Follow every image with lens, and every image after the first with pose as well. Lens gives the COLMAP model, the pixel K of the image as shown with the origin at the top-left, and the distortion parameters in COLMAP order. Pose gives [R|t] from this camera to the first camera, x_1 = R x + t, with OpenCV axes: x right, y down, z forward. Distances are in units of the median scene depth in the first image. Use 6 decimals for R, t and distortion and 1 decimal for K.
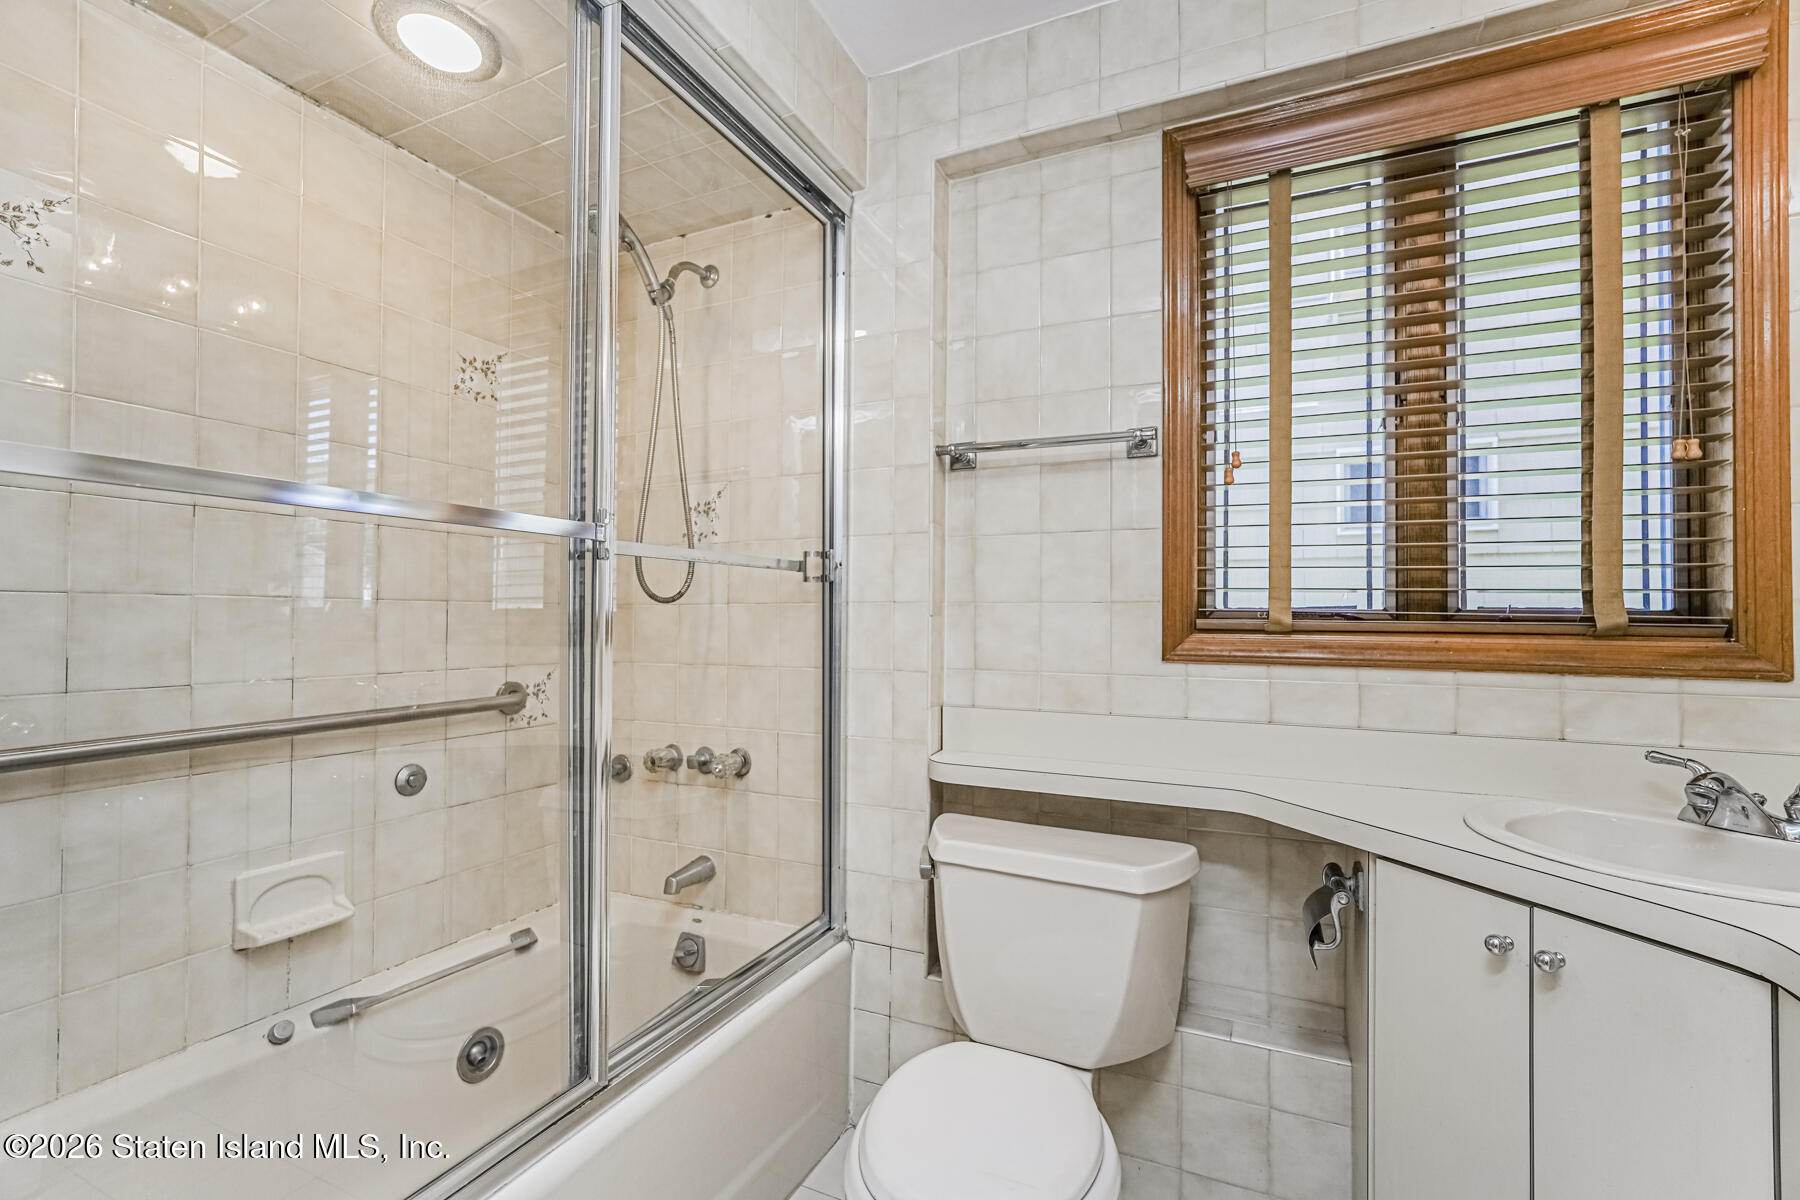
lens RADIAL K [[791.6, 0, 903.4], [0, 791.6, 612.0], [0, 0, 1]] dist [-0.013511, 0.008449]
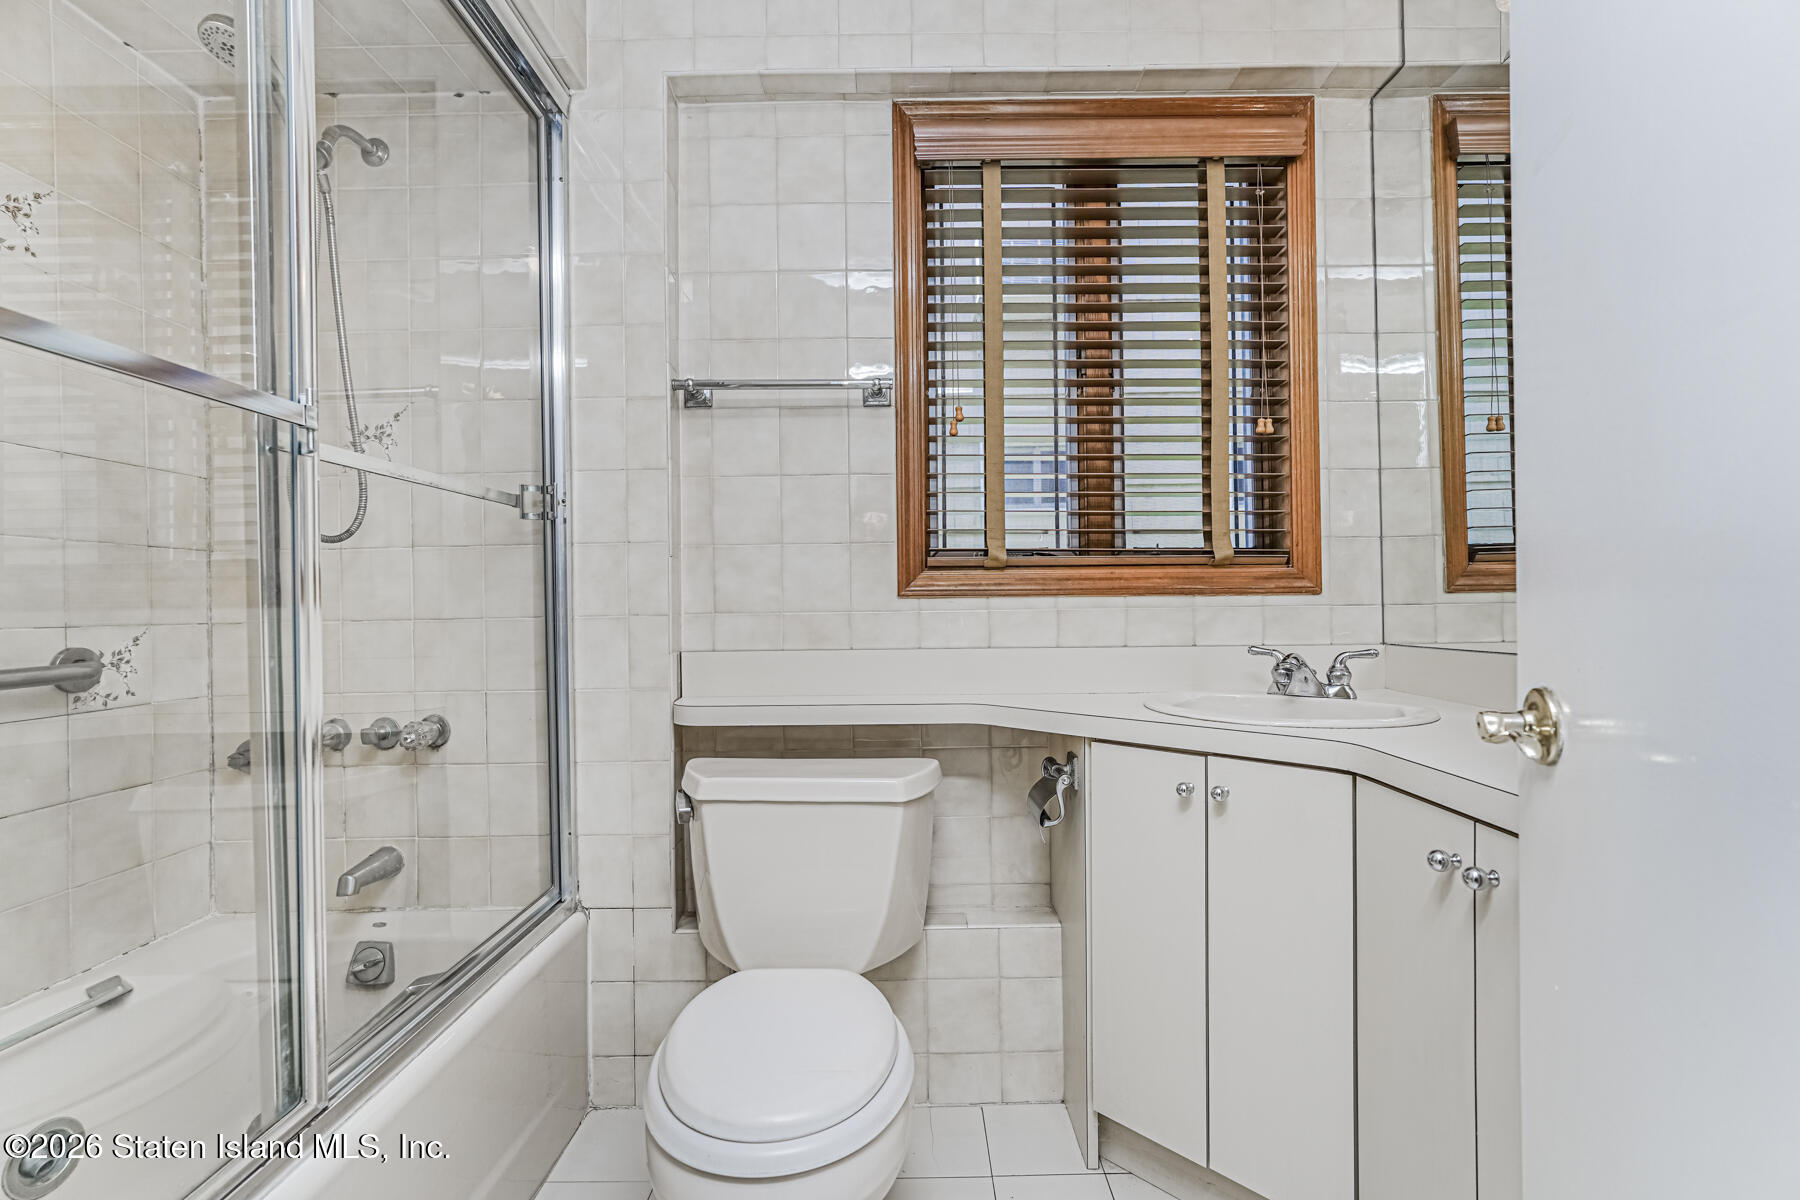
lens RADIAL K [[791.6, 0, 913.5], [0, 791.6, 602.3], [0, 0, 1]] dist [-0.013511, 0.008449]
pose [[0.908372, -0.021365, 0.417618, -0.103554], [0.015263, 0.999722, 0.017946, 0.049661], [-0.417885, -0.009927, 0.908446, 0.008247]]
